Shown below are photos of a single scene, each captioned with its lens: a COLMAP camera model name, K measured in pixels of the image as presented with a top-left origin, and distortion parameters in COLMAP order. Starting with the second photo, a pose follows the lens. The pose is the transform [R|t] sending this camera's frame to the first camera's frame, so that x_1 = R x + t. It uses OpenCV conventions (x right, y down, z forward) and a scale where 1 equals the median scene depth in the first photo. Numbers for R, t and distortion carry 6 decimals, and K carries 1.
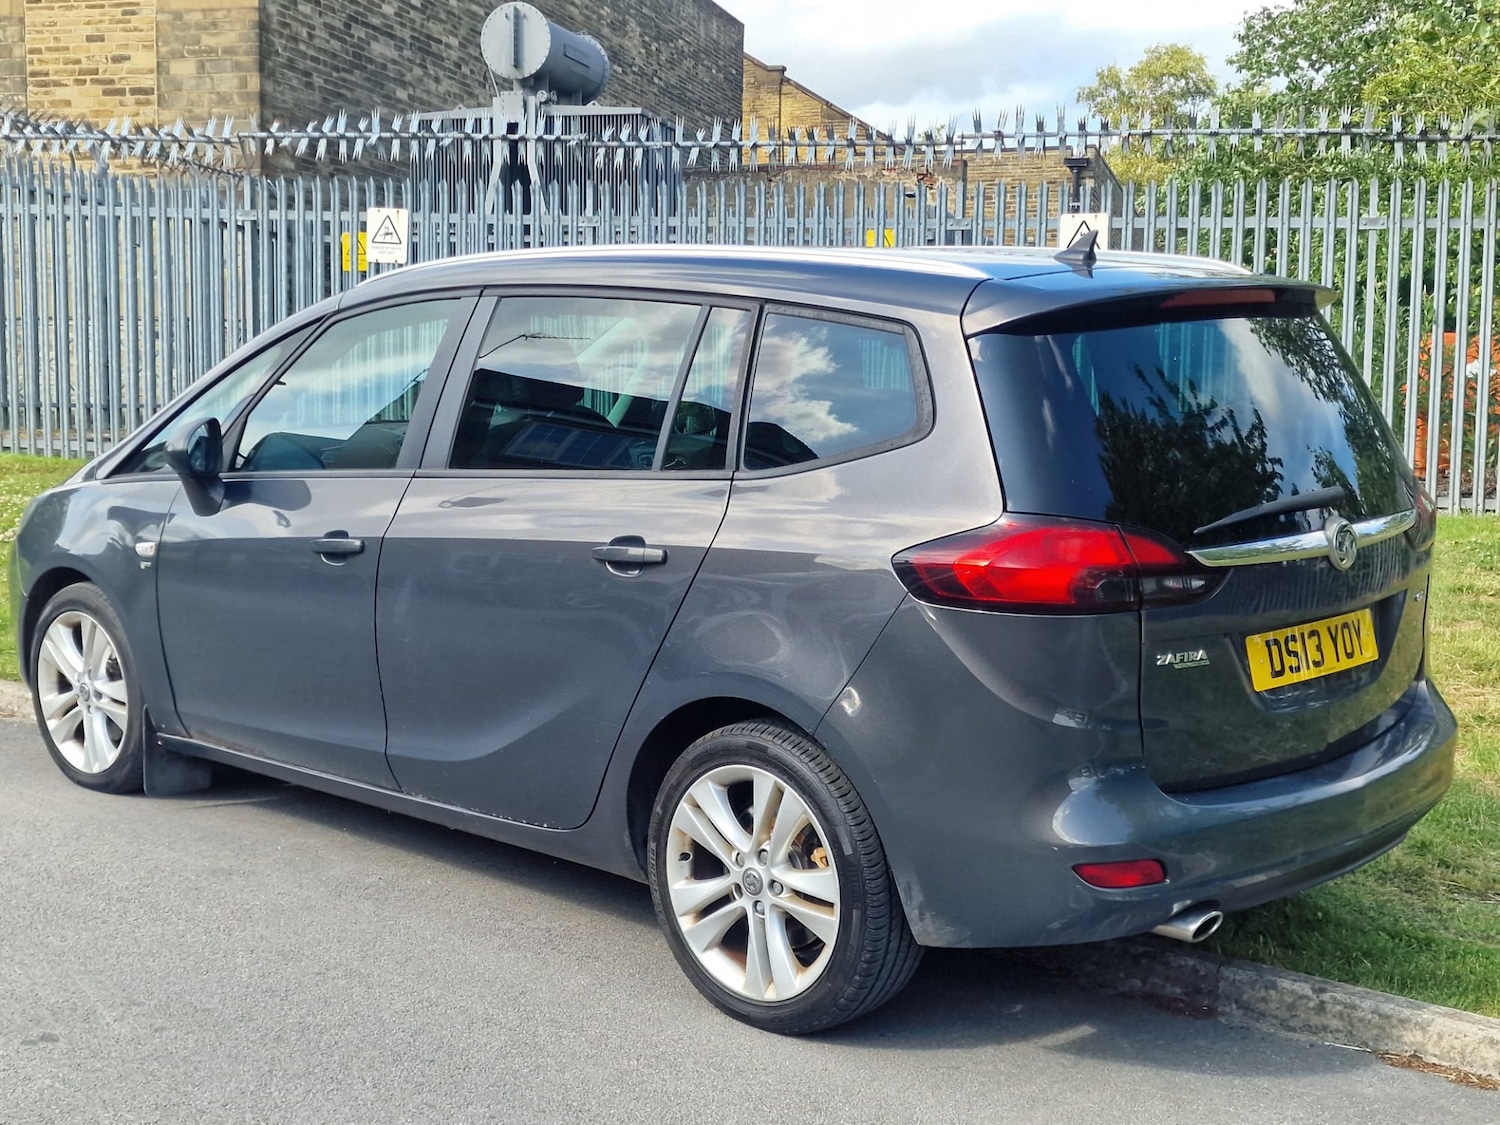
lens RADIAL K [[2068.9, 0, 715.2], [0, 2068.9, 530.8], [0, 0, 1]] dist [0.094561, 0.000000]
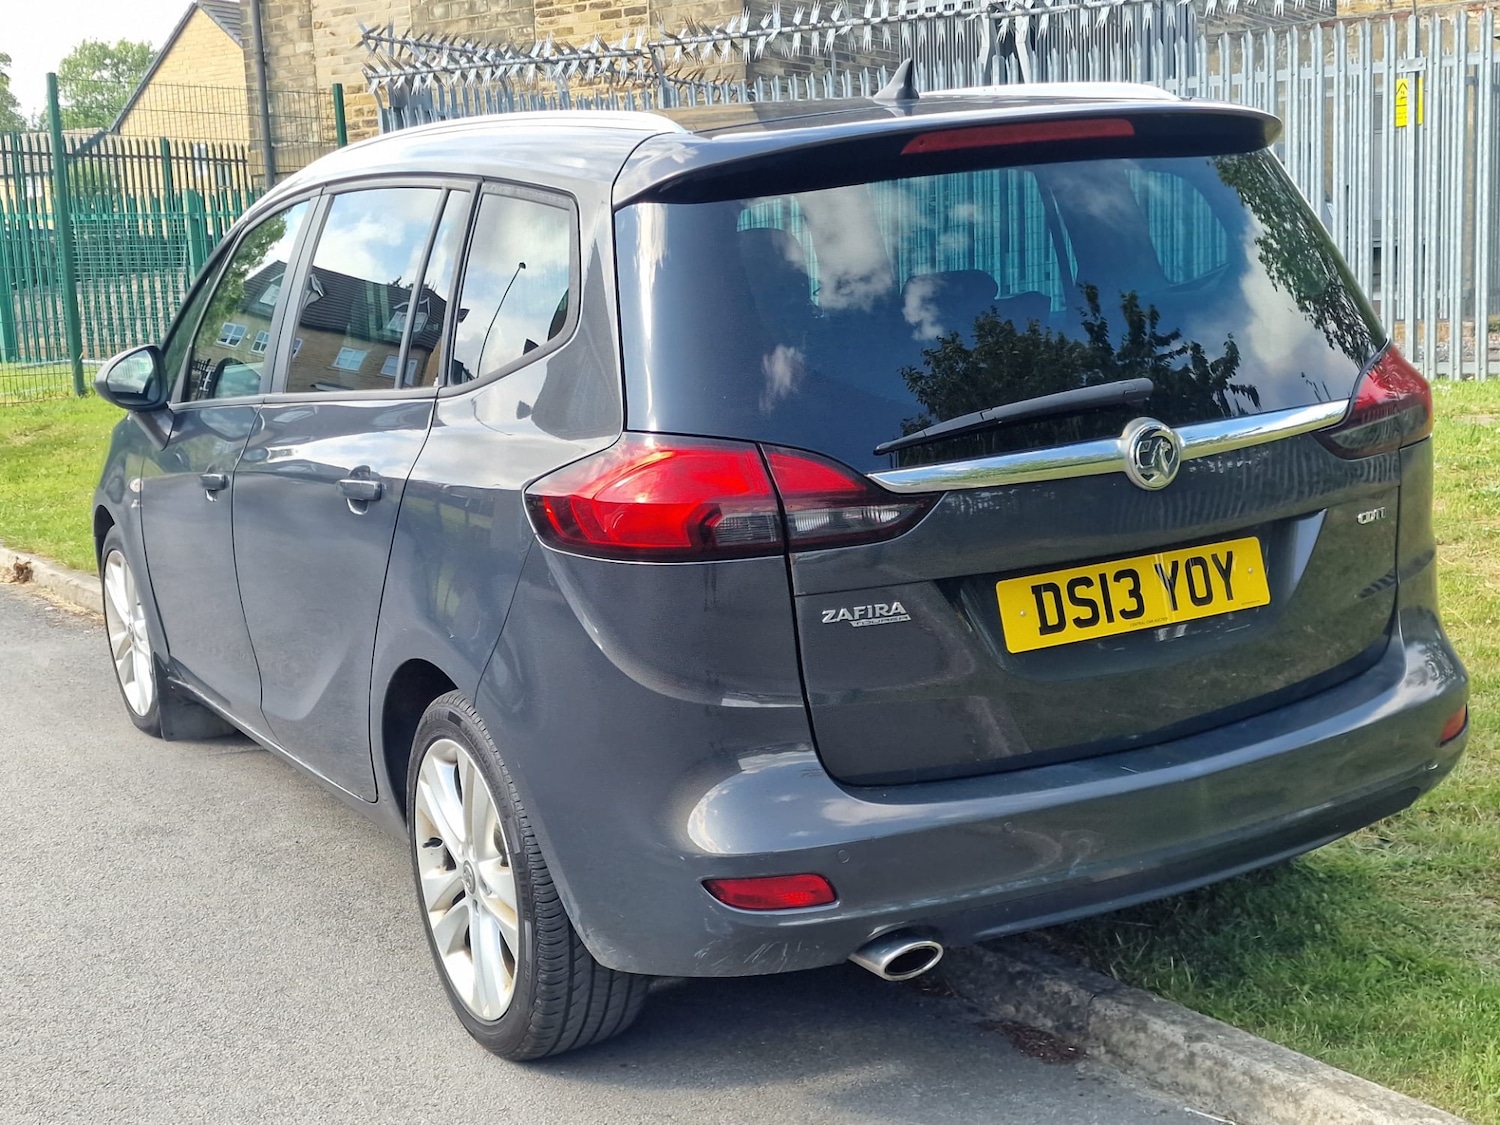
lens RADIAL K [[2071.0, 0, 713.0], [0, 2071.0, 523.9], [0, 0, 1]] dist [0.103832, 0.000000]
pose [[0.947555, -0.019461, -0.318999, 0.368419], [0.033491, 0.998695, 0.038555, -0.002670], [0.317833, -0.047216, 0.946970, 0.230452]]
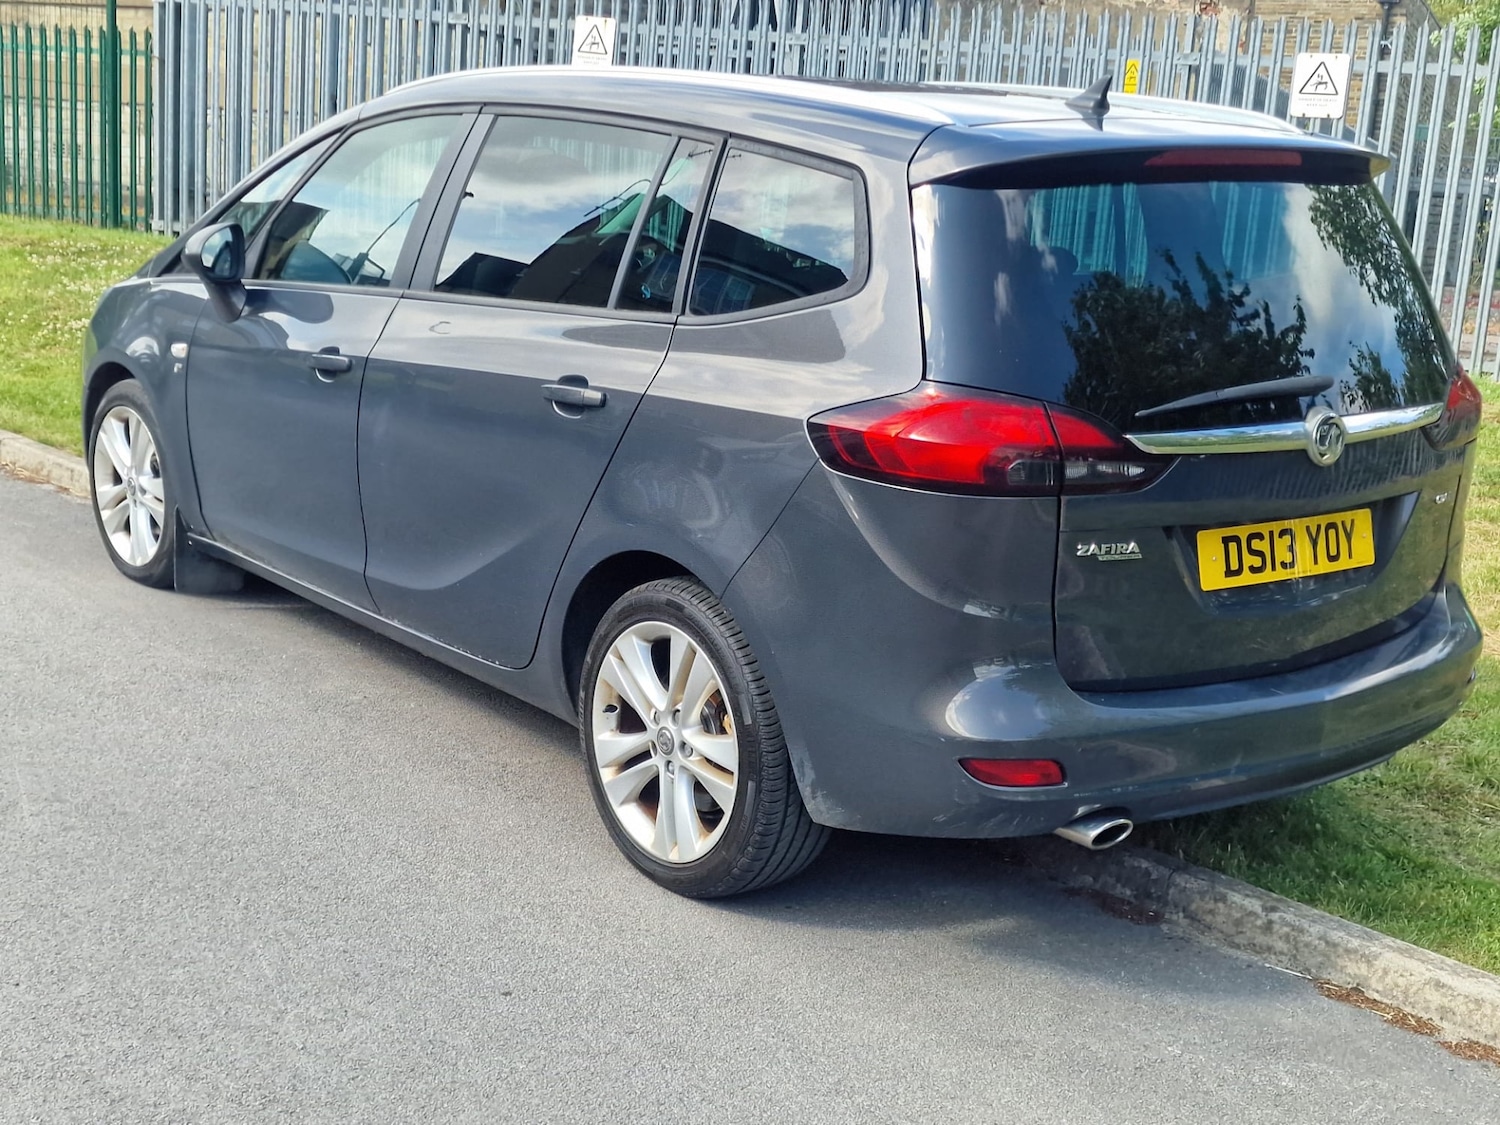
lens RADIAL K [[2068.9, 0, 678.9], [0, 2068.9, 523.0], [0, 0, 1]] dist [0.094561, 0.000000]
pose [[0.986567, 0.079770, -0.142556, 0.146522], [-0.067807, 0.993907, 0.086897, -0.015901], [0.148619, -0.076063, 0.985965, 0.050067]]
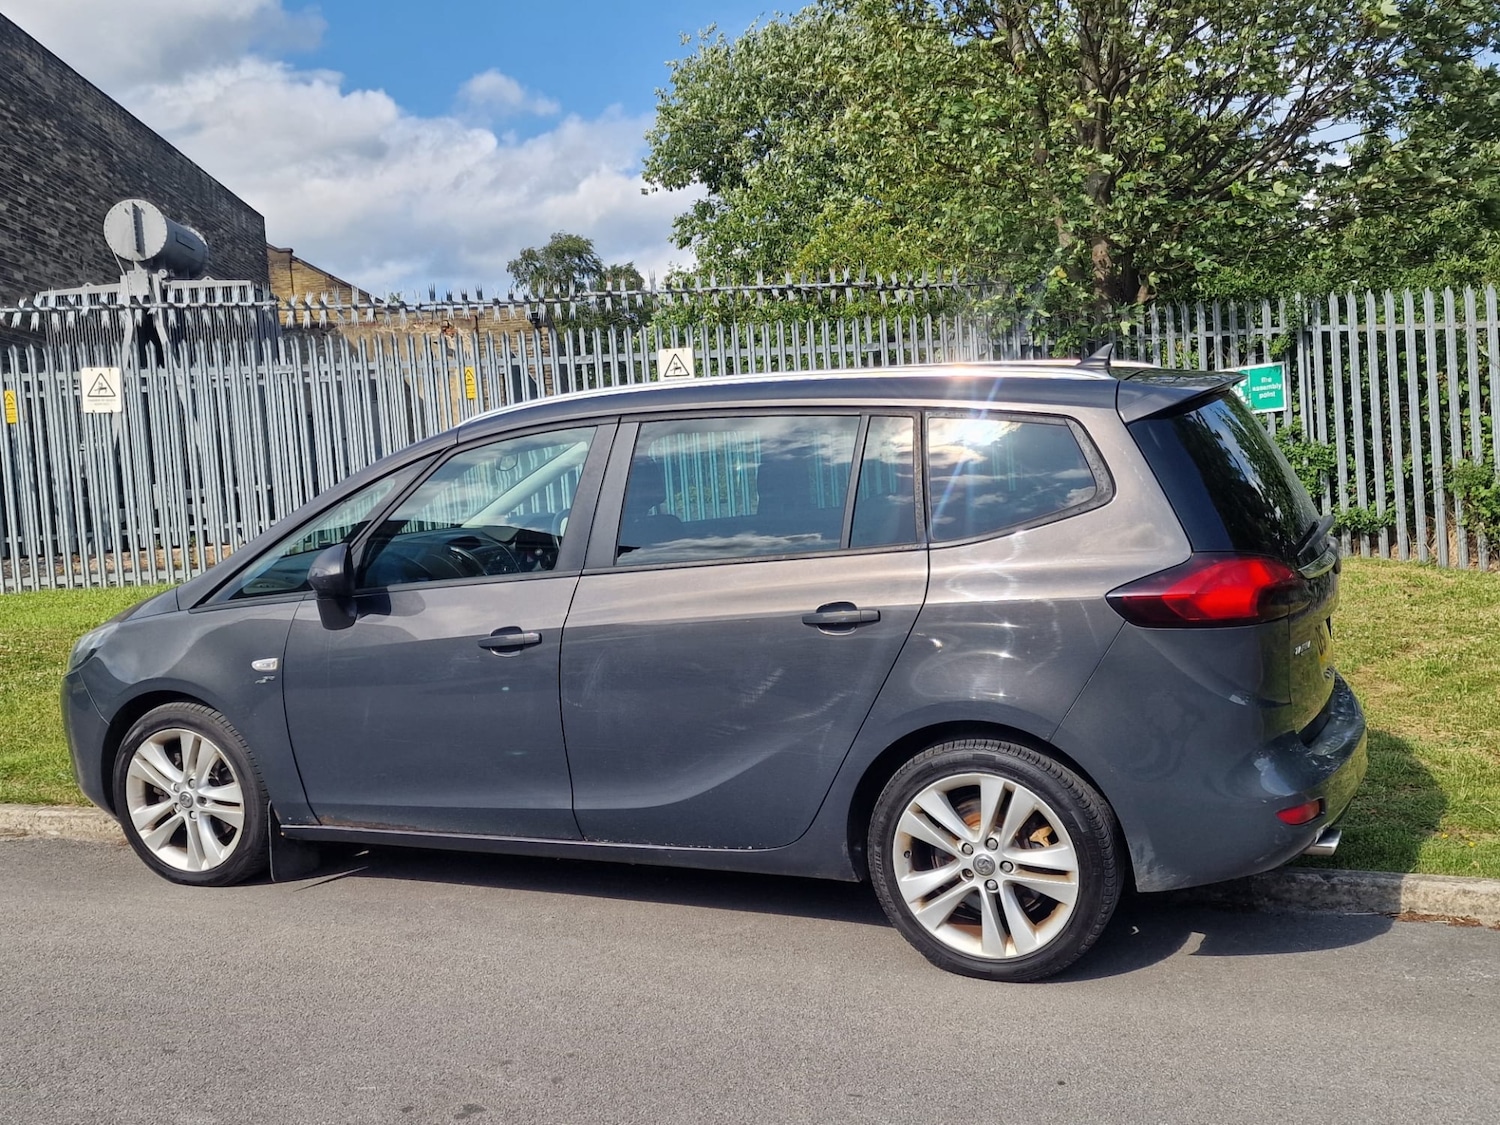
lens RADIAL K [[1510.3, 0, 753.7], [0, 1510.3, 532.9], [0, 0, 1]] dist [0.065402, 0.000000]
pose [[0.933328, -0.087306, 0.348249, -0.402614], [0.099054, 0.994953, -0.016035, -0.030459], [-0.345091, 0.049461, 0.937265, 0.163833]]
